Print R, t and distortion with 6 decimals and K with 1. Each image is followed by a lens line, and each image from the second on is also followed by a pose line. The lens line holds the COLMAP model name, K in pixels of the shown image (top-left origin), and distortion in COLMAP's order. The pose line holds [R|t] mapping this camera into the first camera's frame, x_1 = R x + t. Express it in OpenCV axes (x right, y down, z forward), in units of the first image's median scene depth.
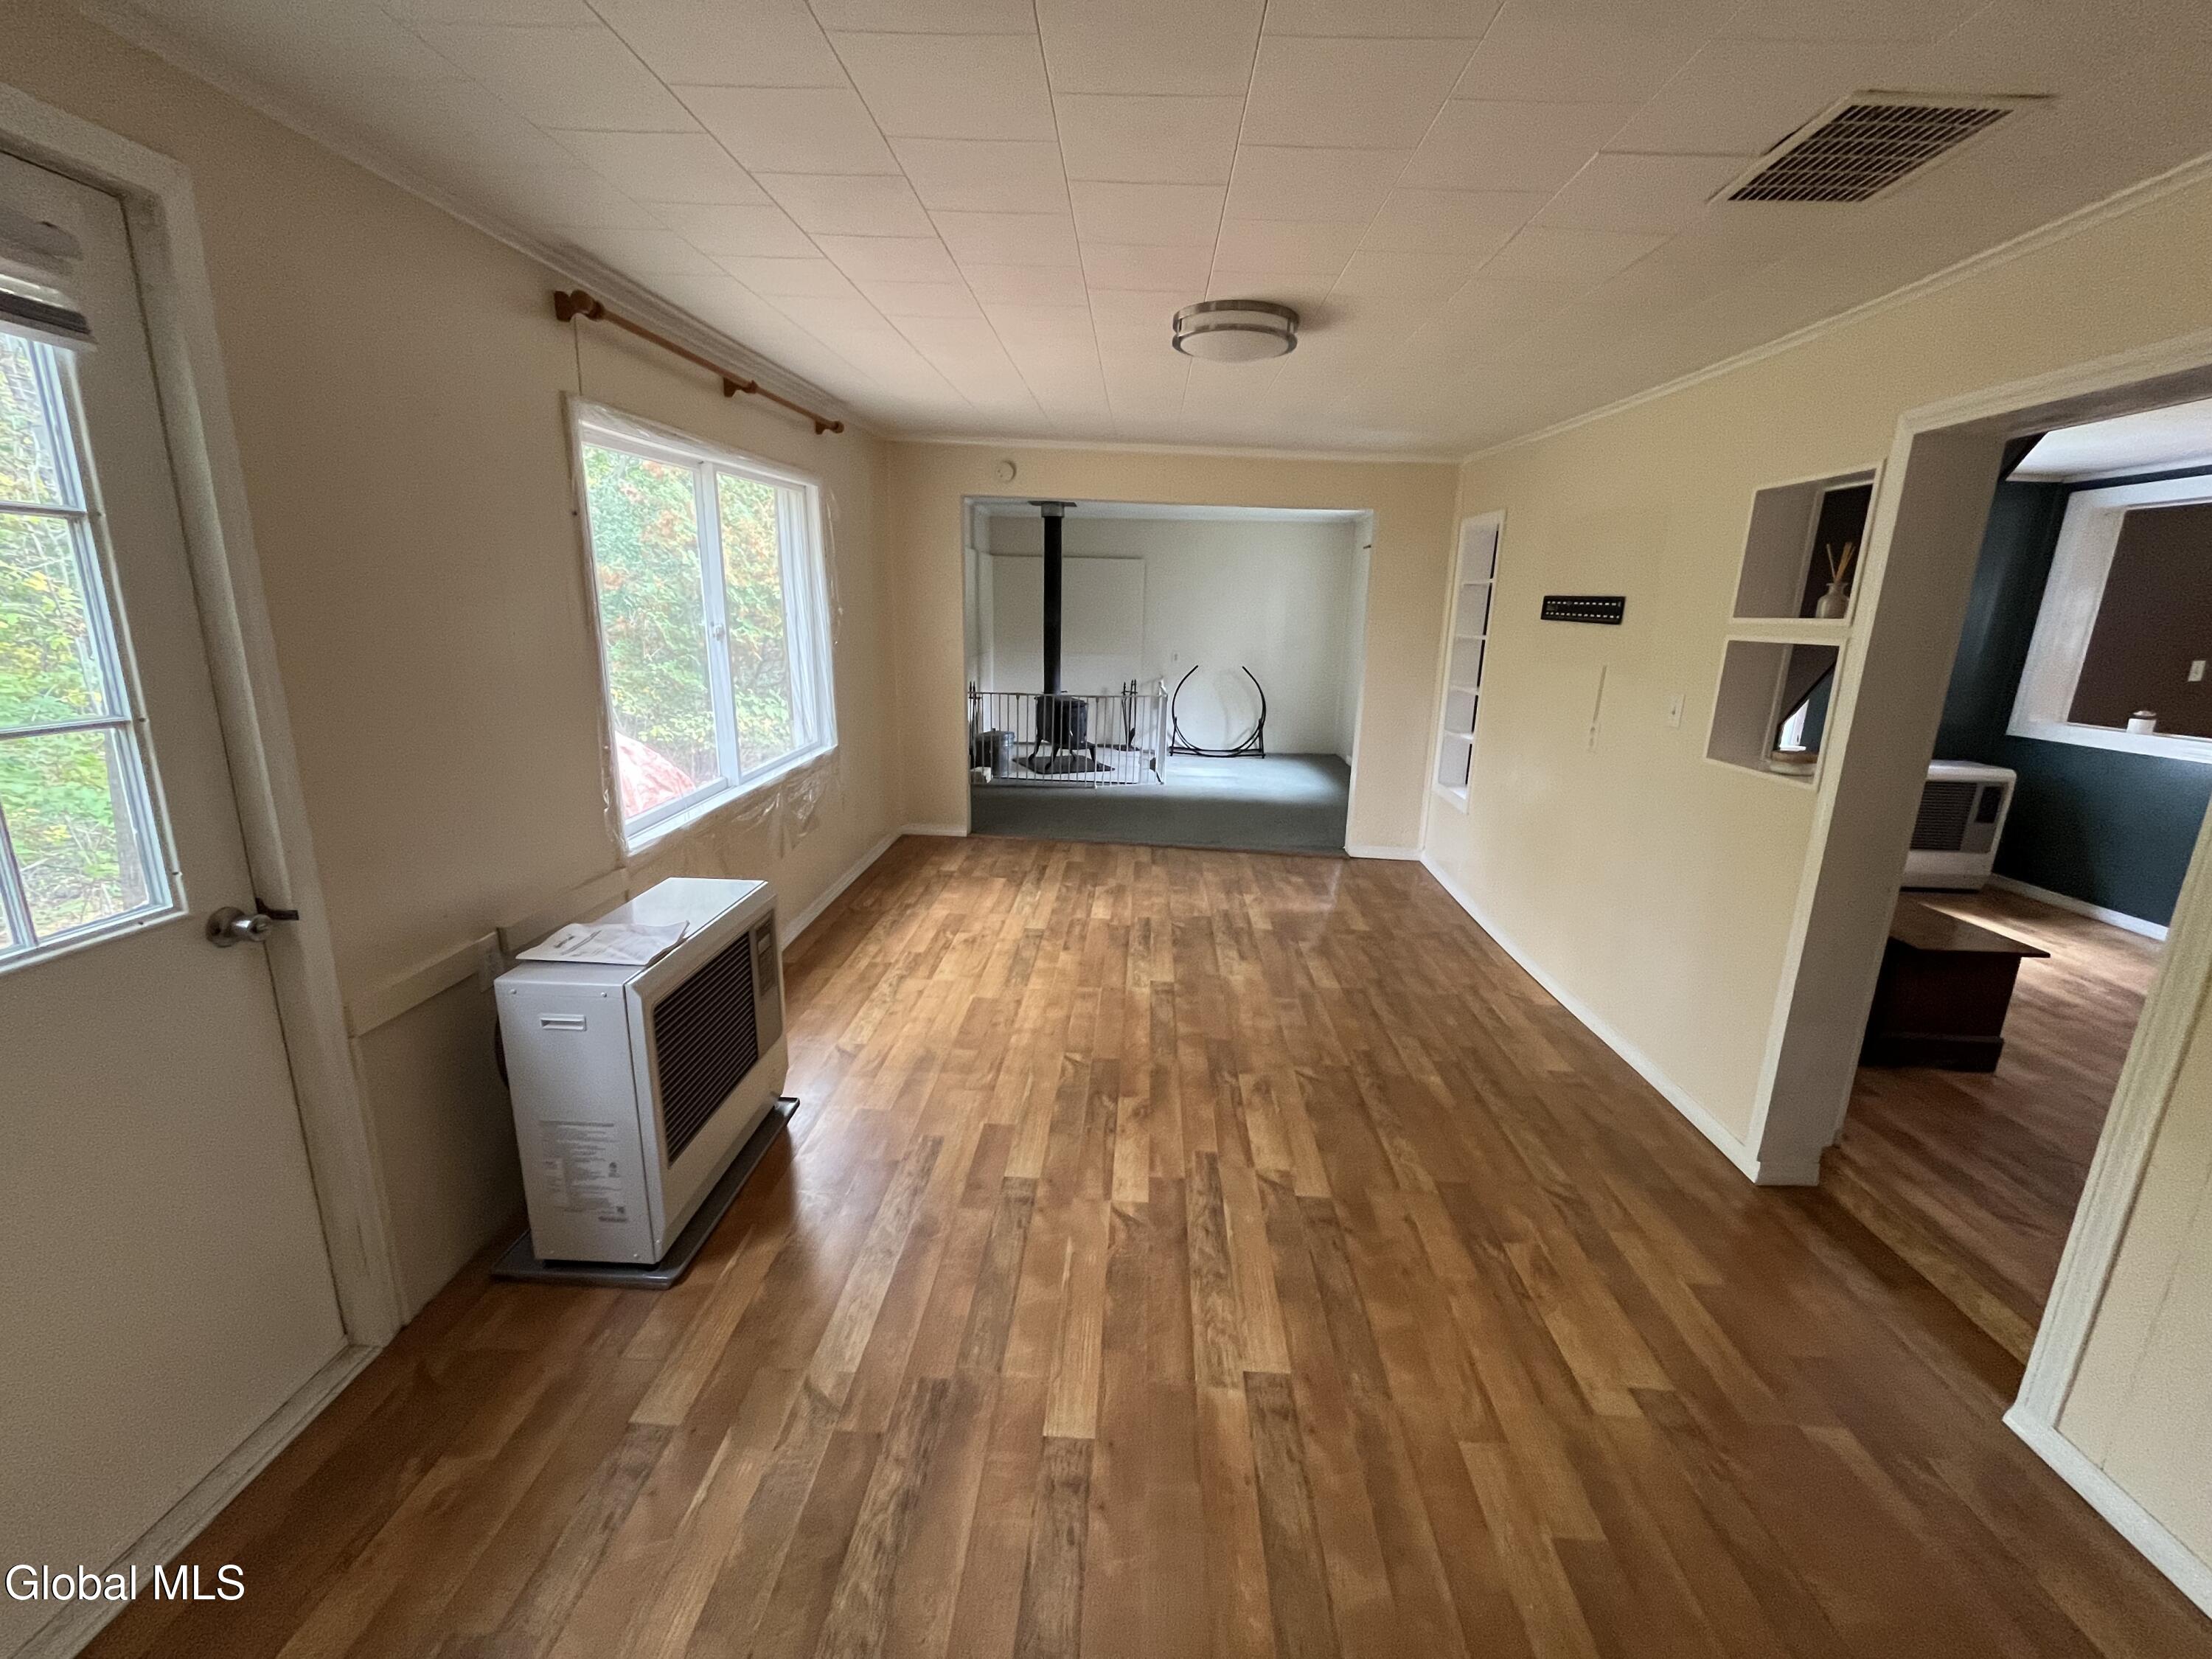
lens RADIAL K [[895.7, 0, 1113.2], [0, 895.7, 817.4], [0, 0, 1]] dist [-0.003011, 0.000268]
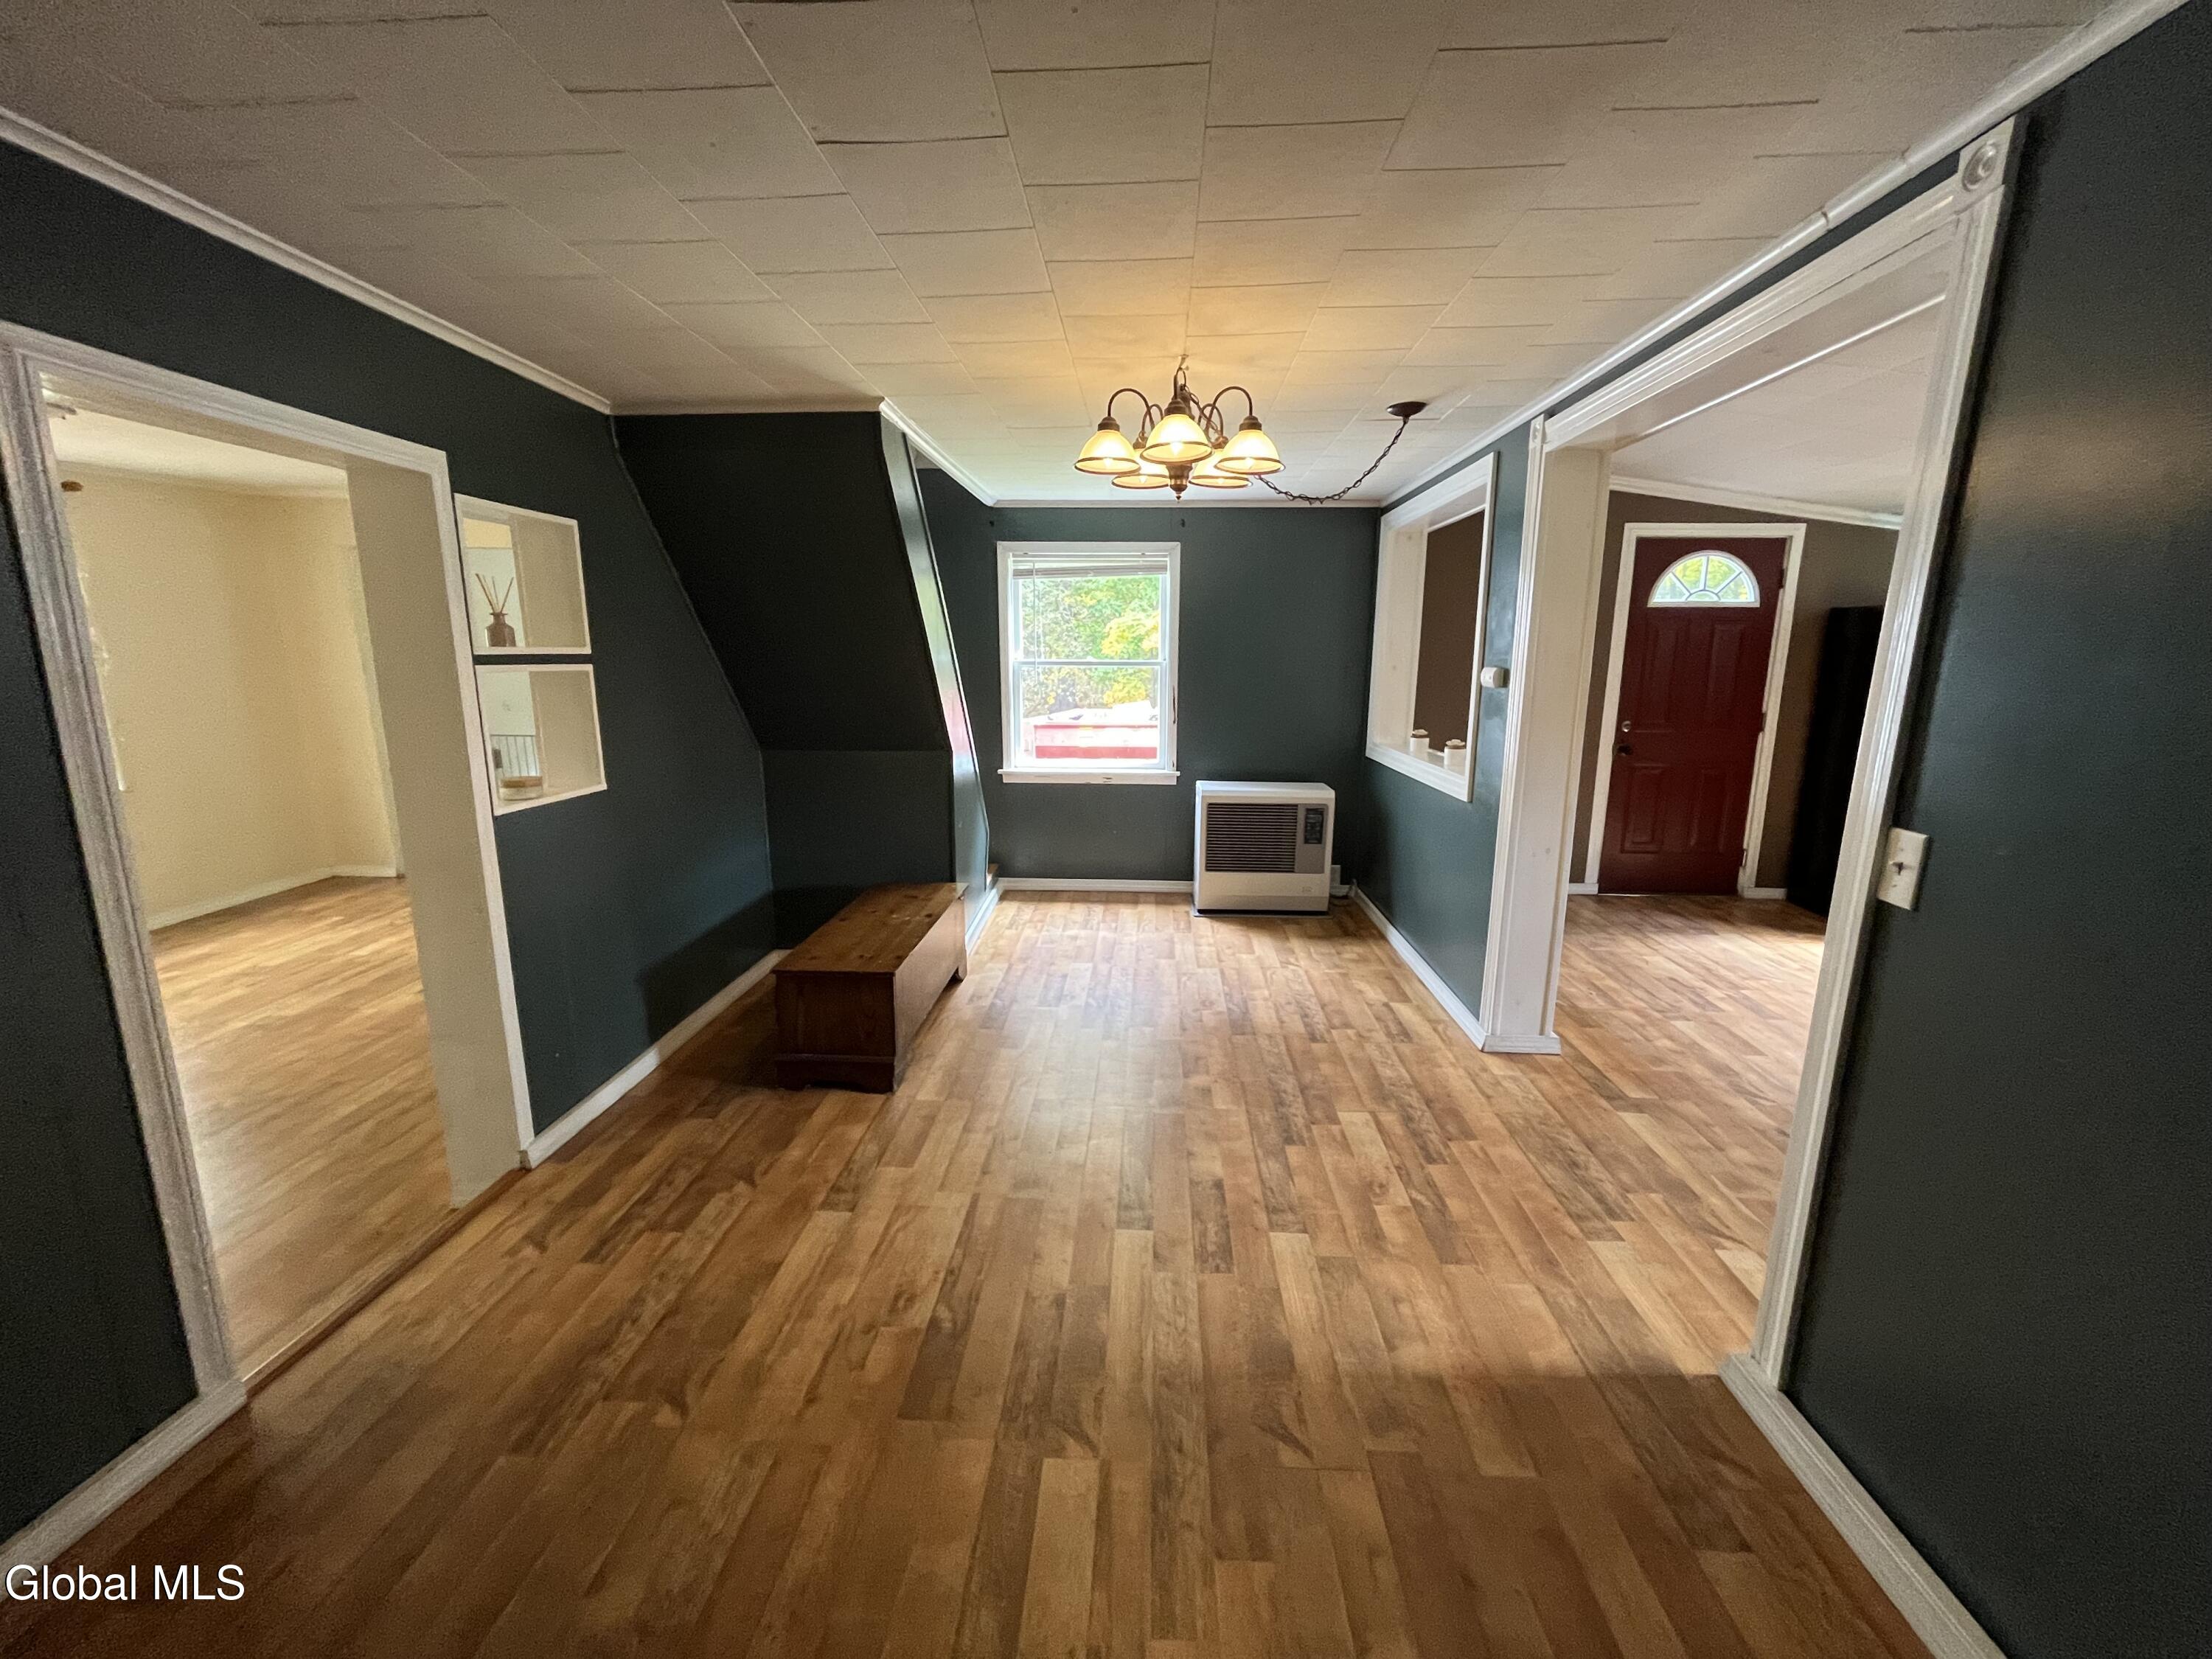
lens RADIAL K [[895.7, 0, 1111.0], [0, 895.7, 826.9], [0, 0, 1]] dist [-0.003011, 0.000268]
pose [[0.999787, -0.019081, -0.007916, 0.989294], [0.018816, 0.999301, -0.032310, 0.019640], [0.008527, 0.032155, 0.999447, -0.007907]]
